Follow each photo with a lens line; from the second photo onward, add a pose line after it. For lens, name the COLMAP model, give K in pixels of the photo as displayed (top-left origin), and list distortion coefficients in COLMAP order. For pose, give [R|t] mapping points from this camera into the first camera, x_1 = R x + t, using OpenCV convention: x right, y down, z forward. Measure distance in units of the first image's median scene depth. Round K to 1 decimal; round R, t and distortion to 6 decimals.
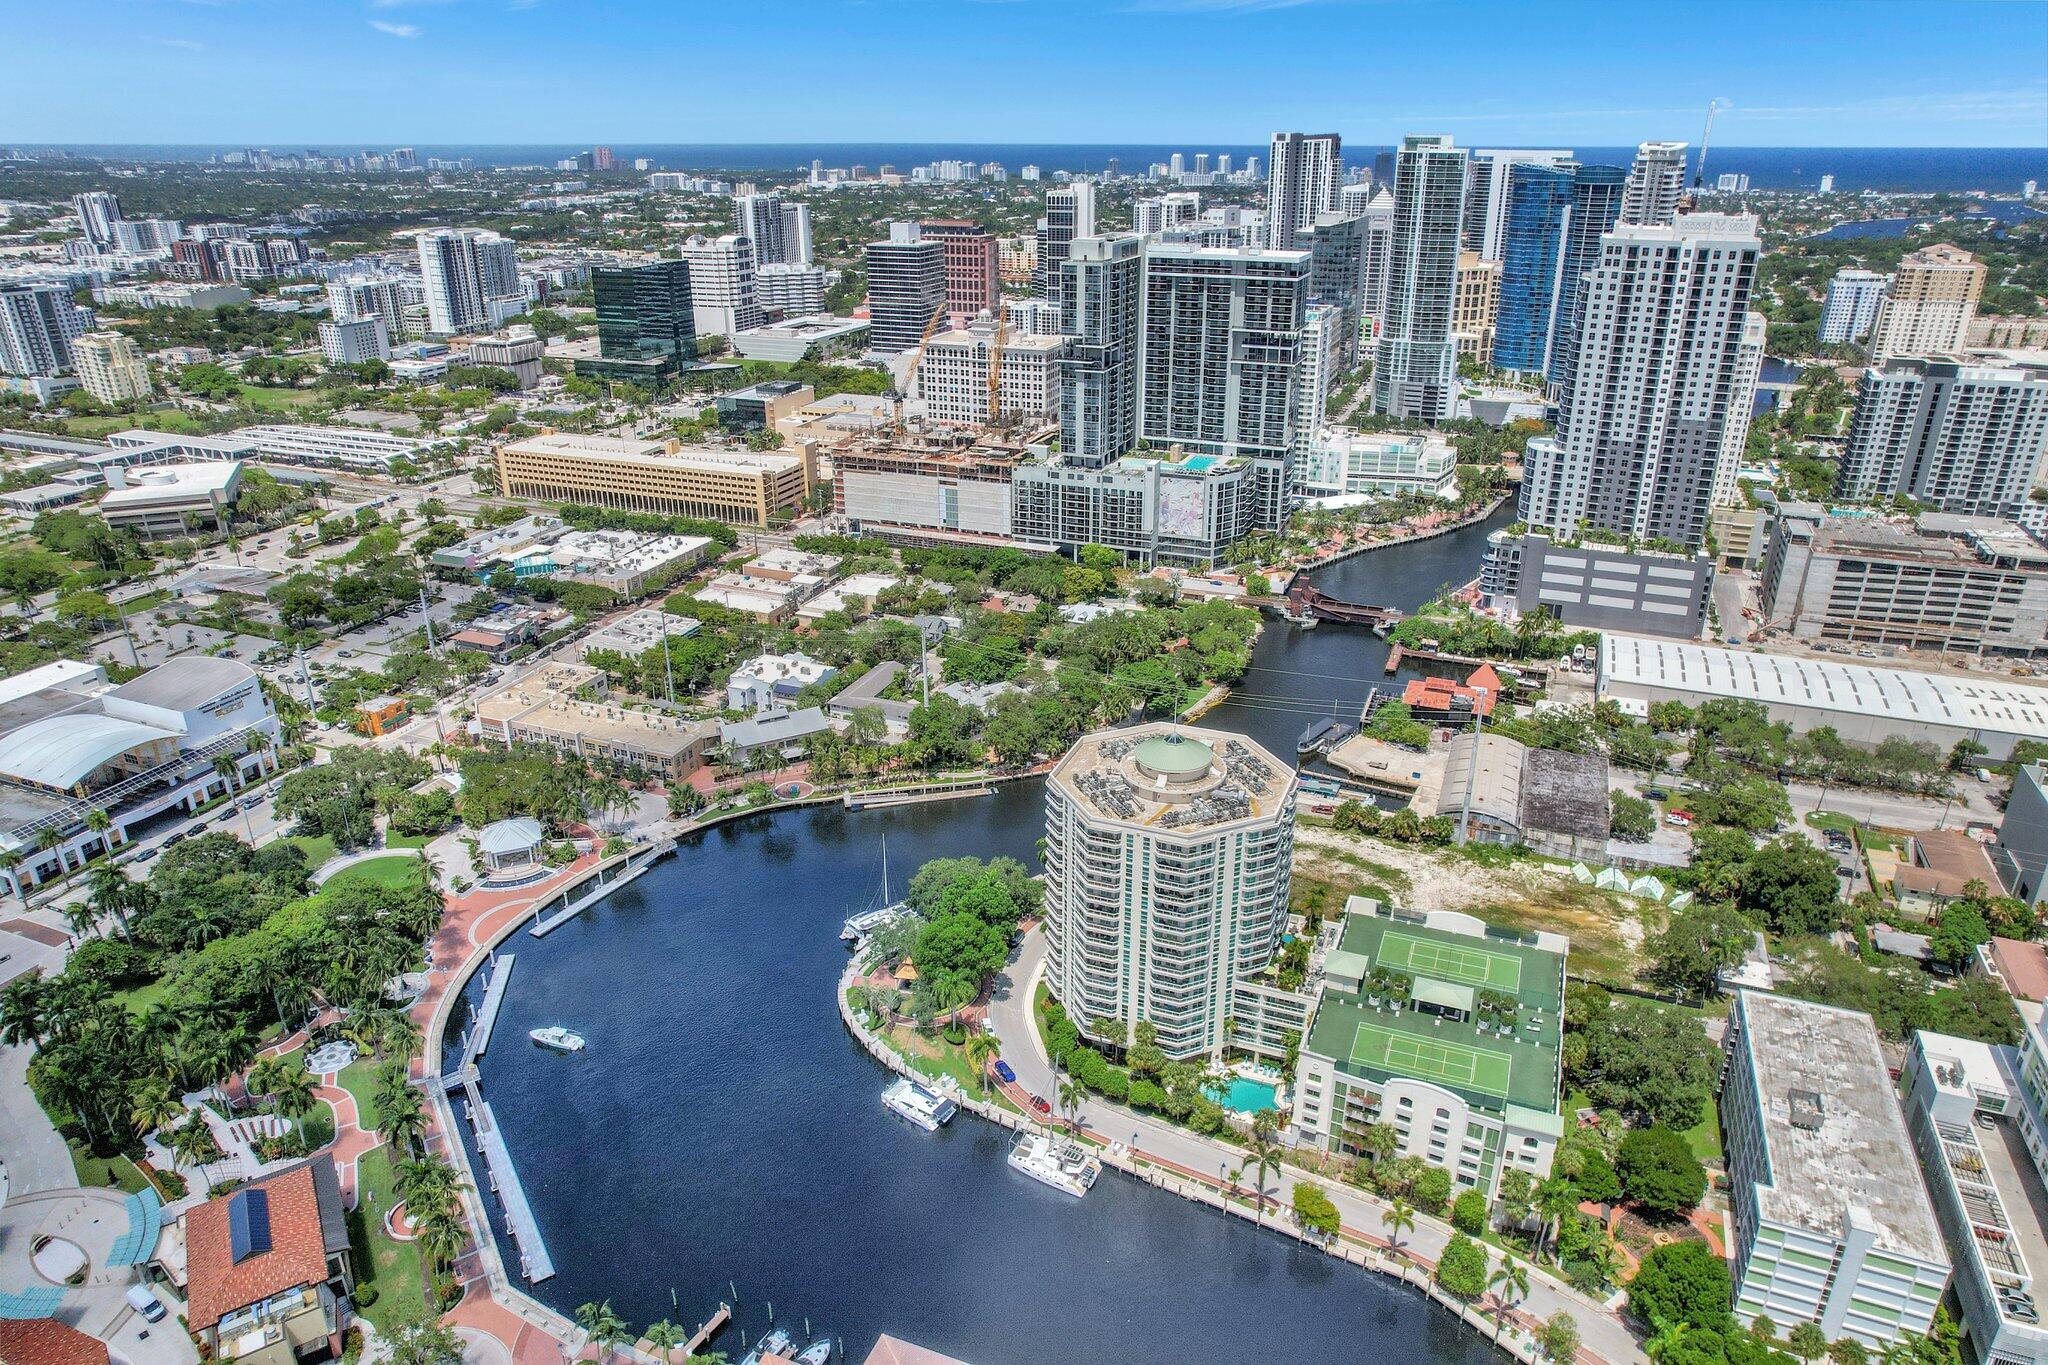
lens RADIAL K [[1305.8, 0, 1024.0], [0, 1305.8, 682.5], [0, 0, 1]] dist [-0.000855, -0.111678]
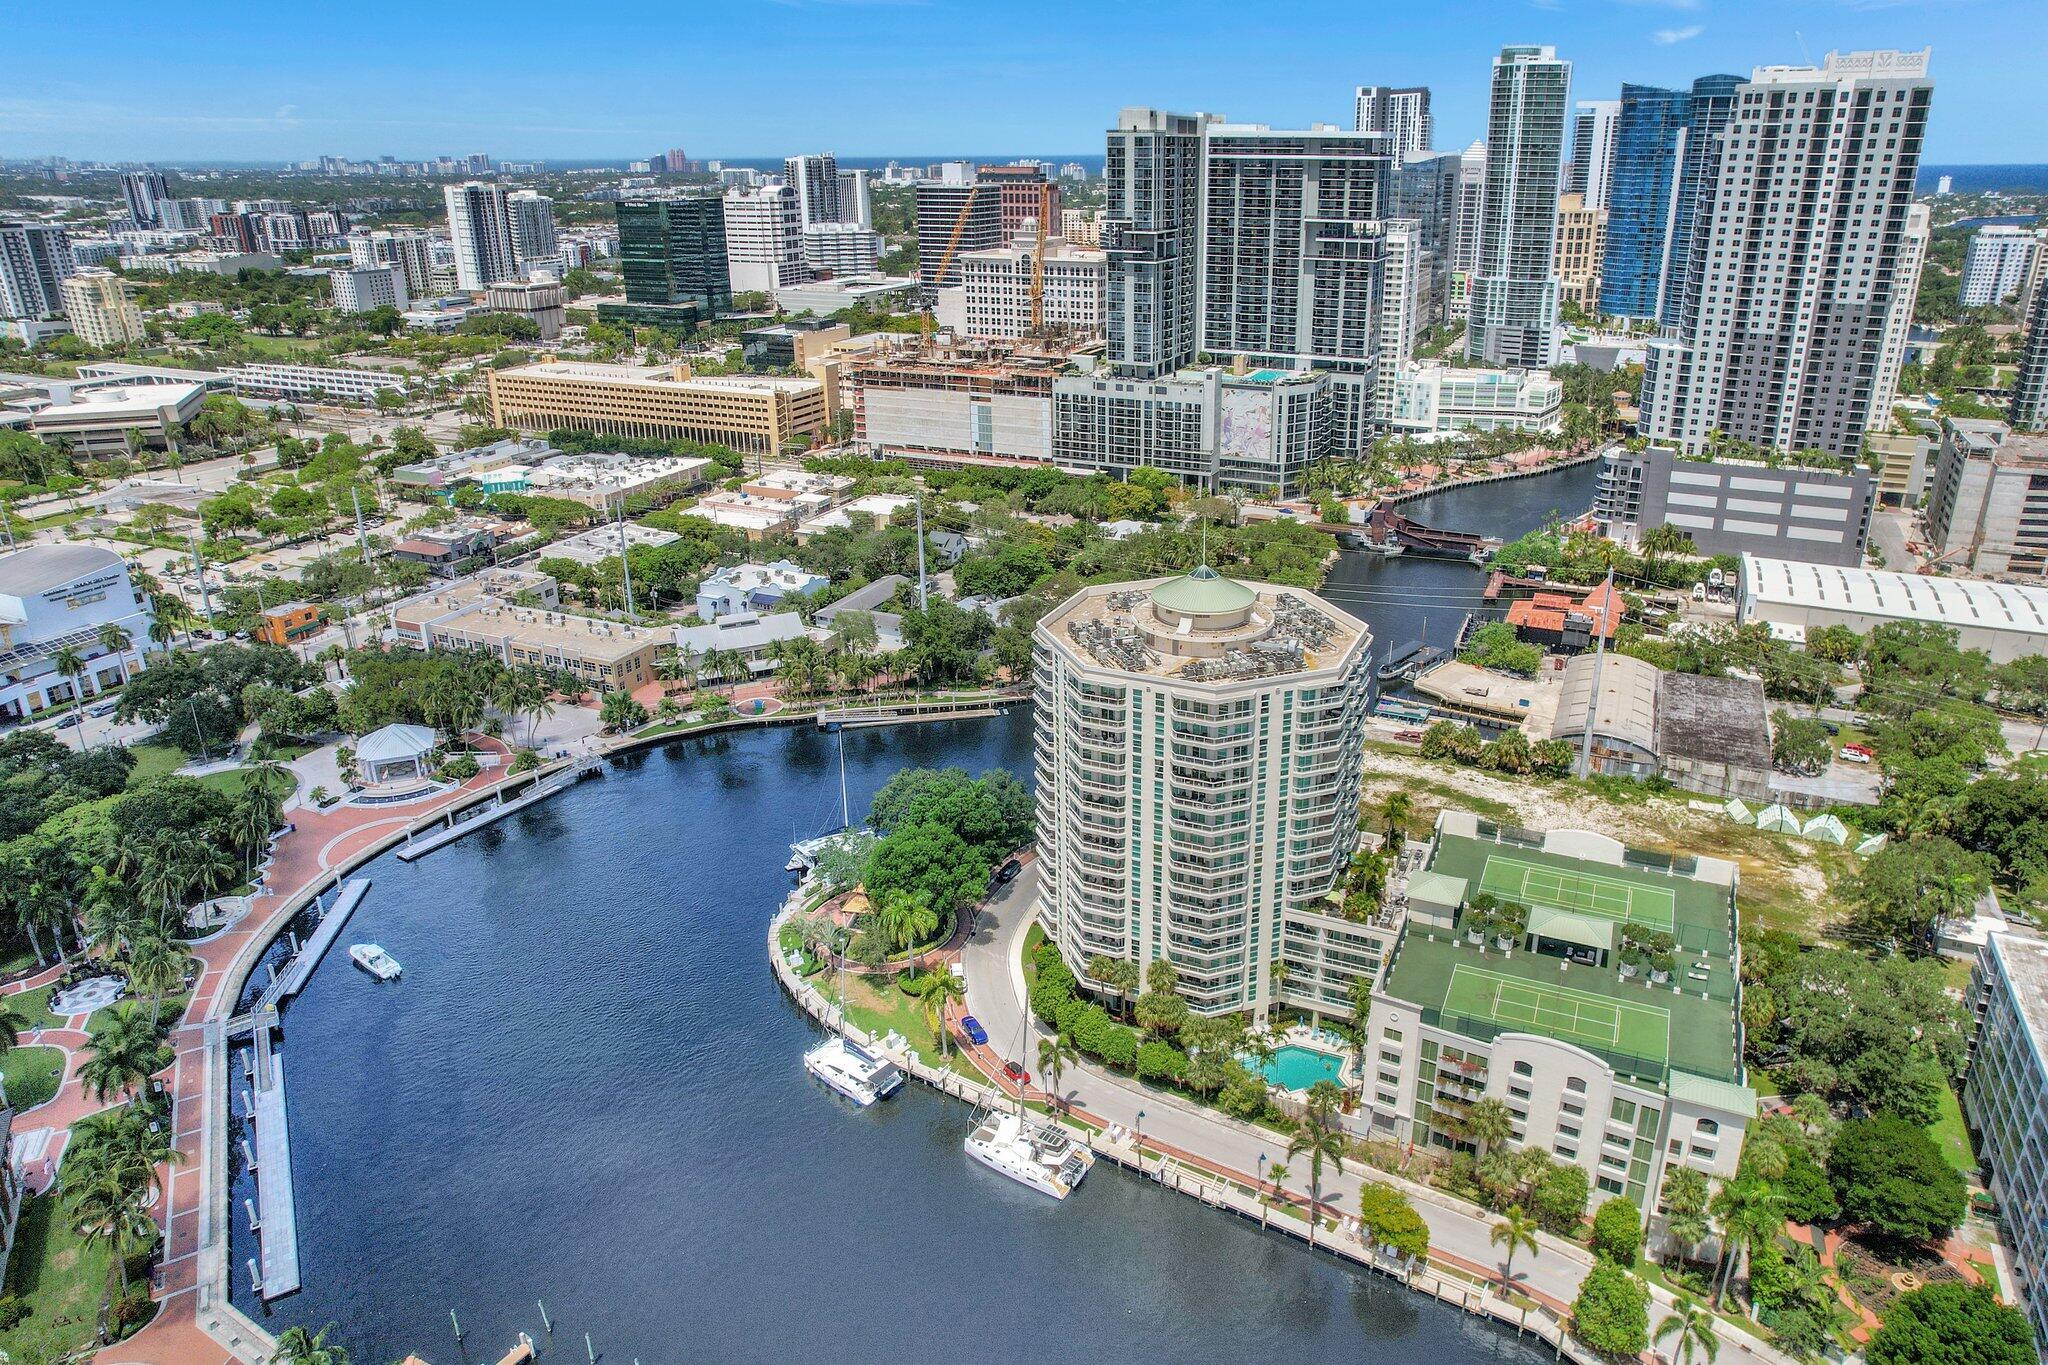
lens RADIAL K [[1329.8, 0, 1082.3], [0, 1329.8, 636.5], [0, 0, 1]] dist [-0.036084, 0.003699]
pose [[0.999683, 0.014049, -0.020894, 0.040240], [-0.015416, 0.997648, -0.066794, 0.084201], [0.019907, 0.067095, 0.997548, 0.159985]]
